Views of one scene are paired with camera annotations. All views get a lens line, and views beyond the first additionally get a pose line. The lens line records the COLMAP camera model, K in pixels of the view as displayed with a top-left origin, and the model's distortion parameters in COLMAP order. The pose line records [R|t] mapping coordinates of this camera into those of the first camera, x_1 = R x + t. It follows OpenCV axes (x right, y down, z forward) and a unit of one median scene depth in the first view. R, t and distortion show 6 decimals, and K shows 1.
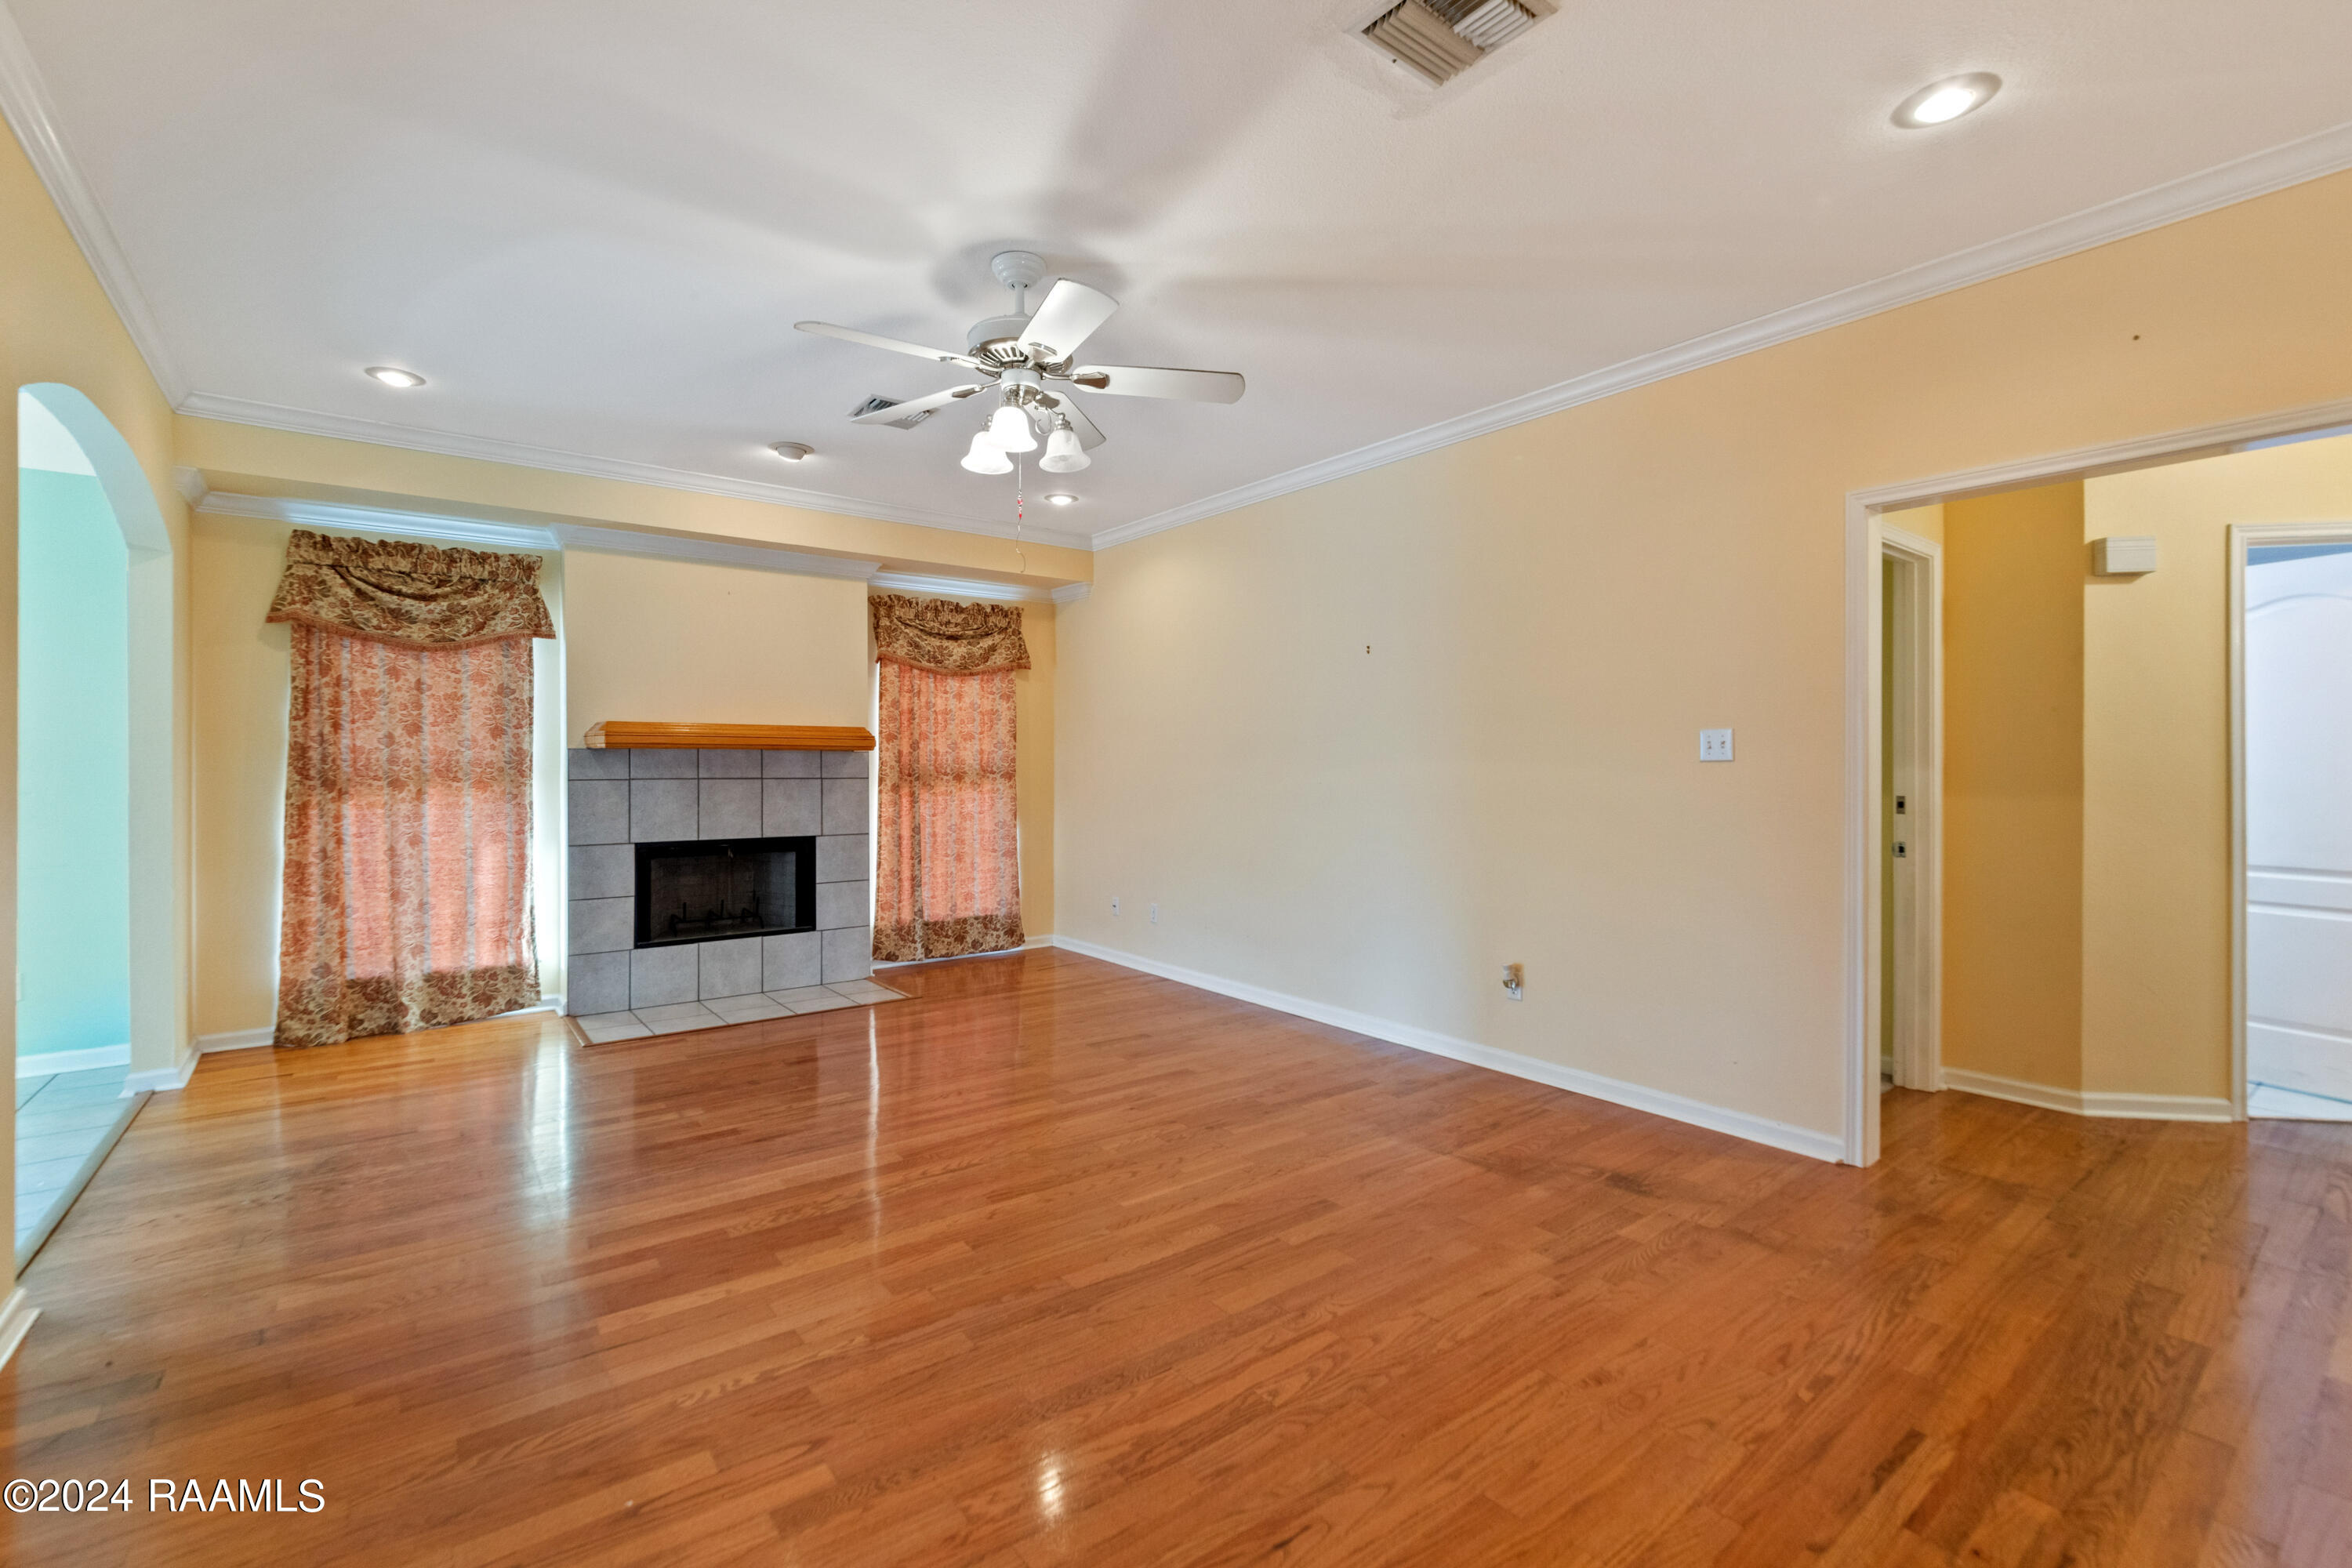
lens RADIAL K [[1005.0, 0, 1163.5], [0, 1005.0, 760.7], [0, 0, 1]] dist [-0.002998, 0.001832]
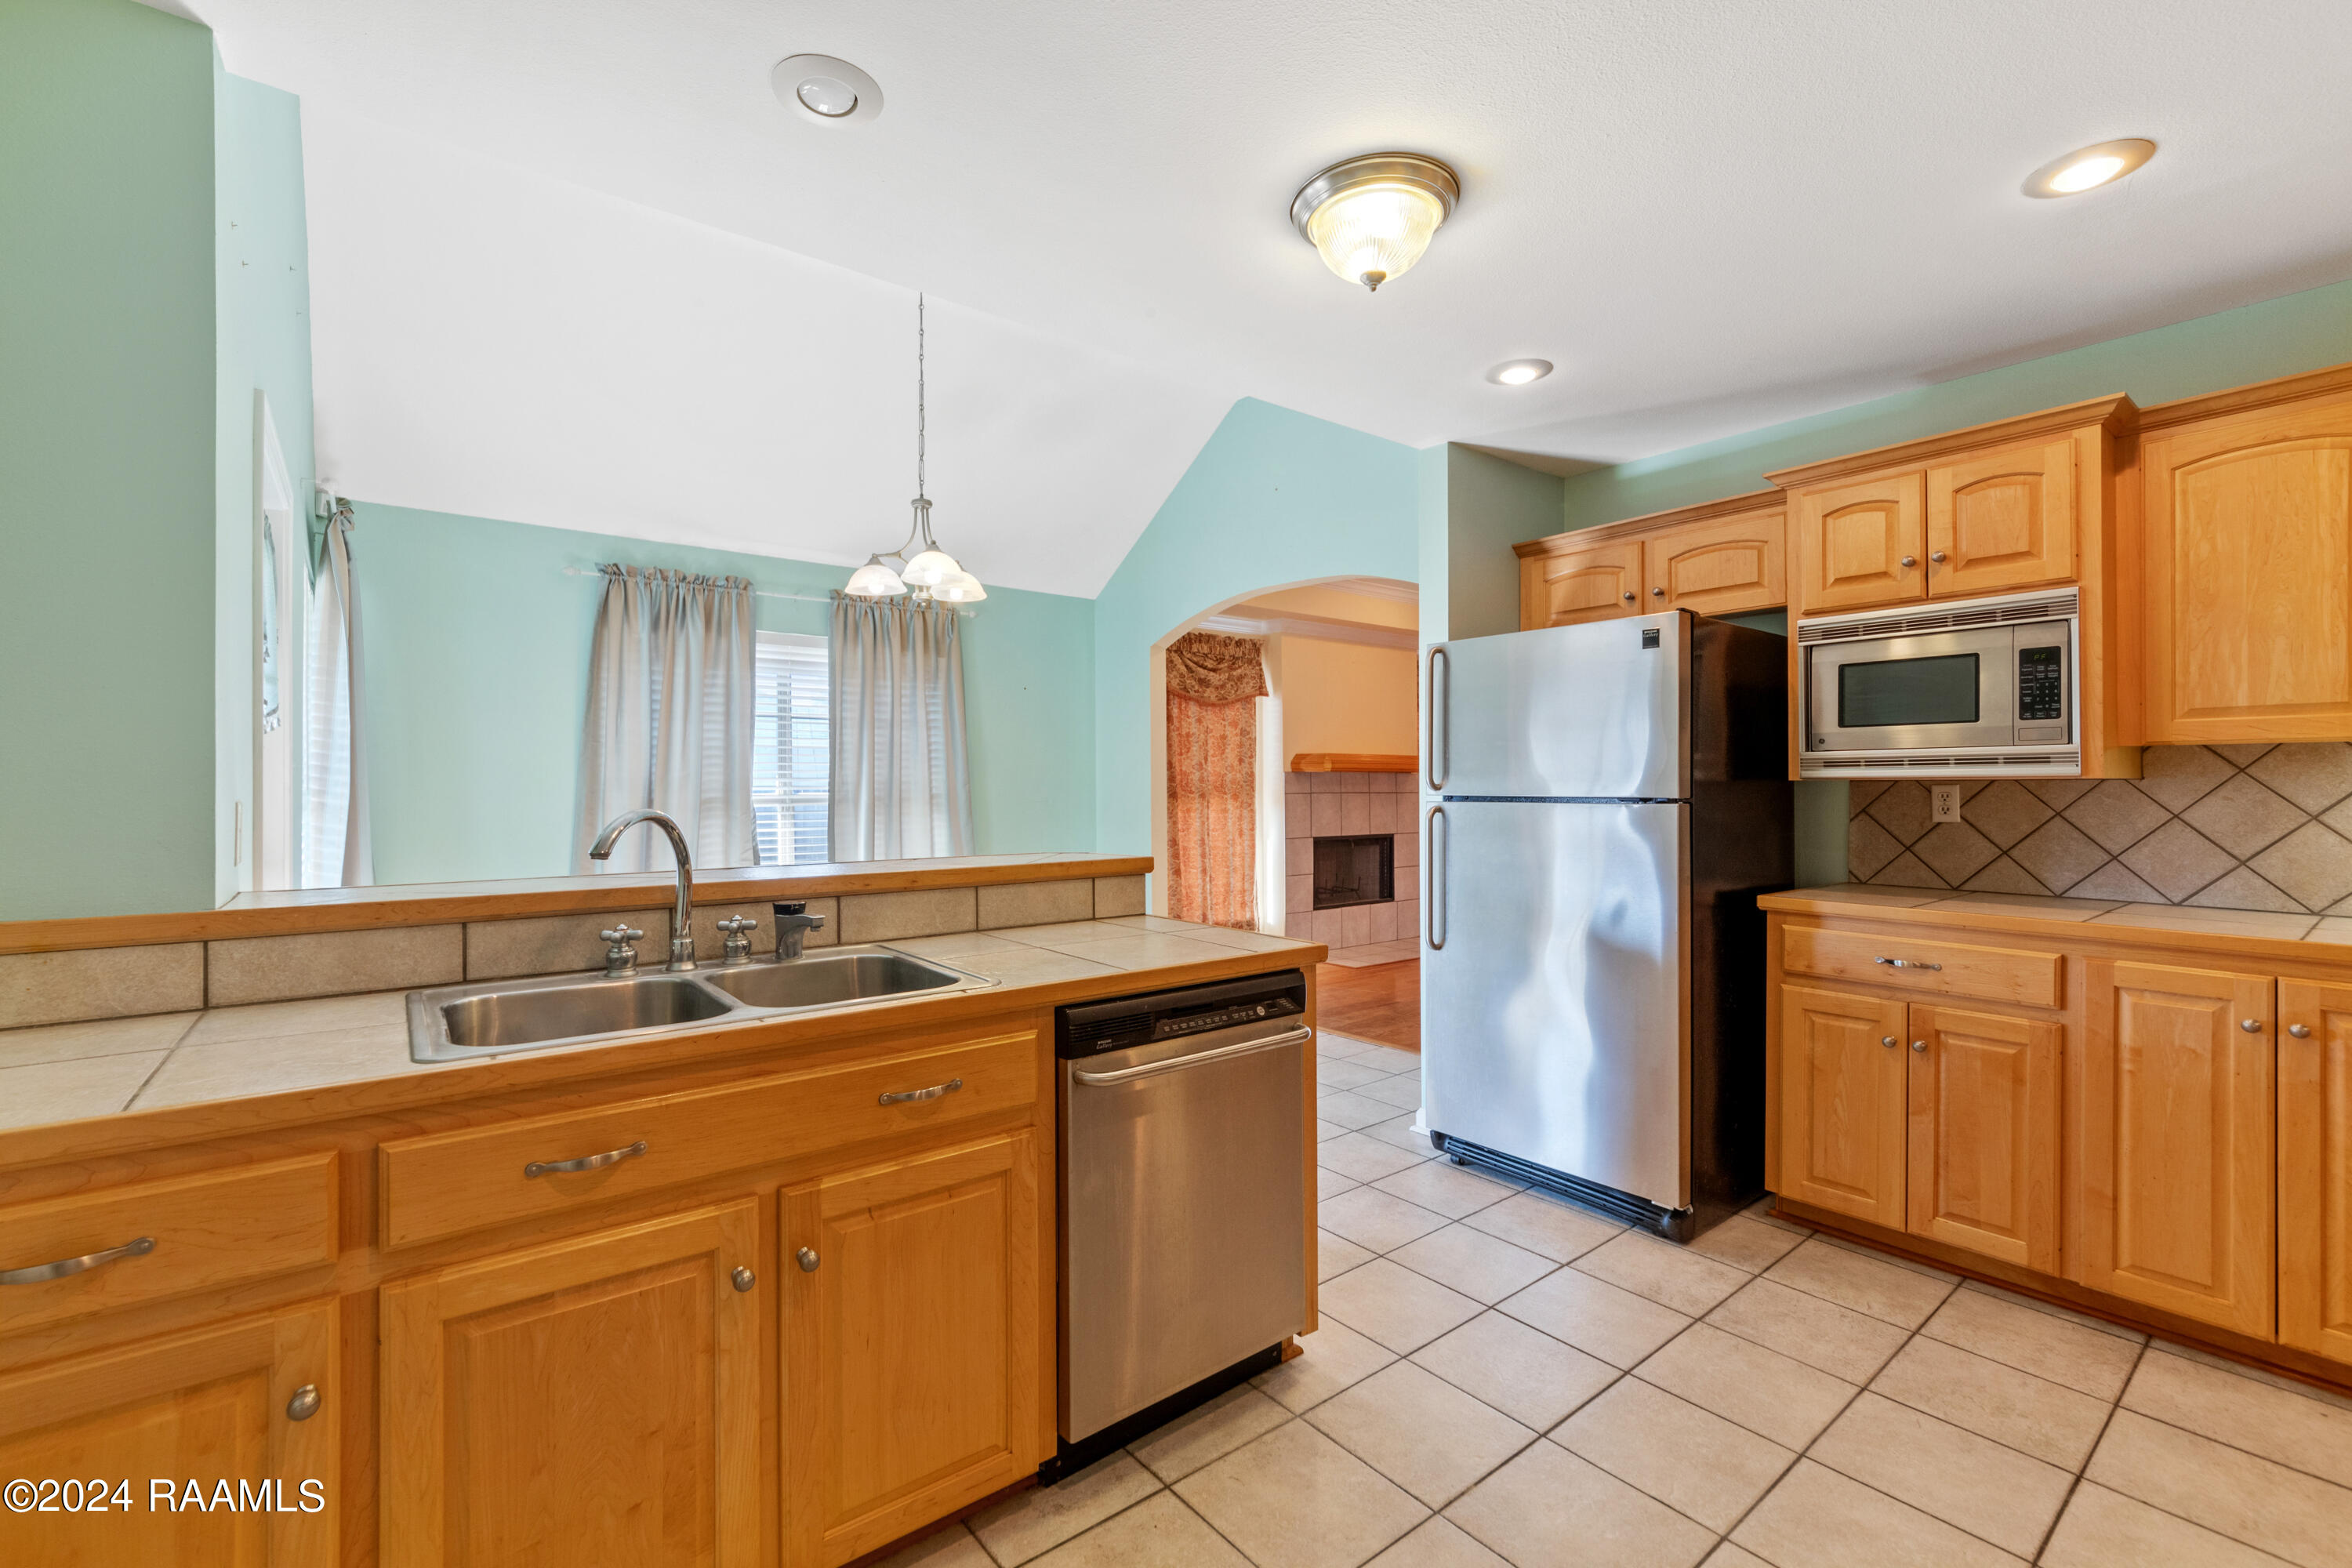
lens RADIAL K [[1005.0, 0, 1142.7], [0, 1005.0, 791.0], [0, 0, 1]] dist [-0.002998, 0.001832]
pose [[0.999612, -0.000803, -0.027839, -0.763771], [0.001104, 0.999941, 0.010799, -0.000590], [0.027829, -0.010825, 0.999554, -0.462686]]
